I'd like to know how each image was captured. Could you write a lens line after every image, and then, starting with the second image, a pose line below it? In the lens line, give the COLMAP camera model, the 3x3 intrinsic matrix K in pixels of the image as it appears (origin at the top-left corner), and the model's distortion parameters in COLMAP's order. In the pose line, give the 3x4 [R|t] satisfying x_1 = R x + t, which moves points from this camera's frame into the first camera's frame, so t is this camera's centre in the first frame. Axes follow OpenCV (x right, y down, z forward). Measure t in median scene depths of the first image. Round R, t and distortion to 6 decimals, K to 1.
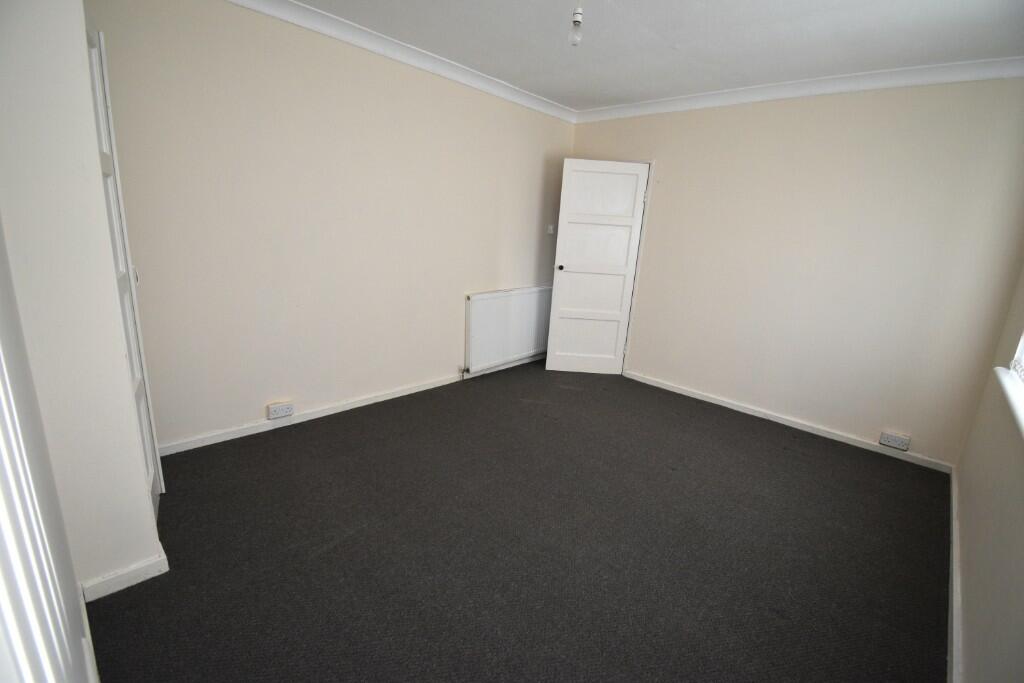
lens RADIAL K [[449.7, 0, 511.9], [0, 449.7, 344.6], [0, 0, 1]] dist [0.020410, -0.025513]
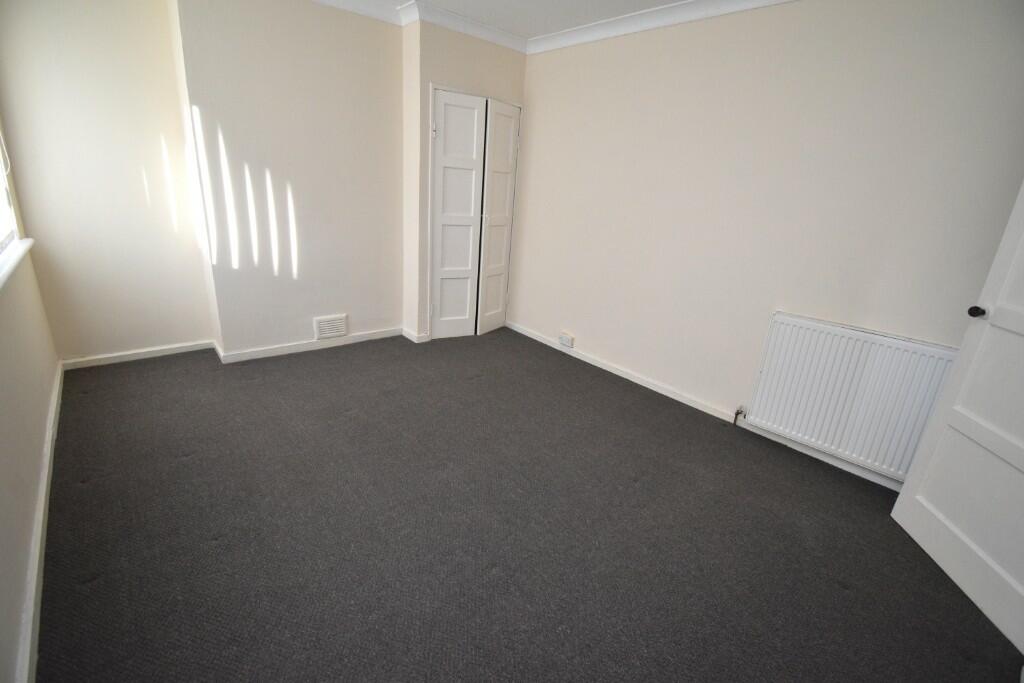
lens RADIAL K [[449.7, 0, 511.9], [0, 449.7, 344.6], [0, 0, 1]] dist [0.020410, -0.025513]
pose [[-0.092404, 0.261077, -0.960885, 0.657510], [-0.334048, 0.900960, 0.276918, -0.132188], [0.938016, 0.346570, 0.003960, 0.695684]]
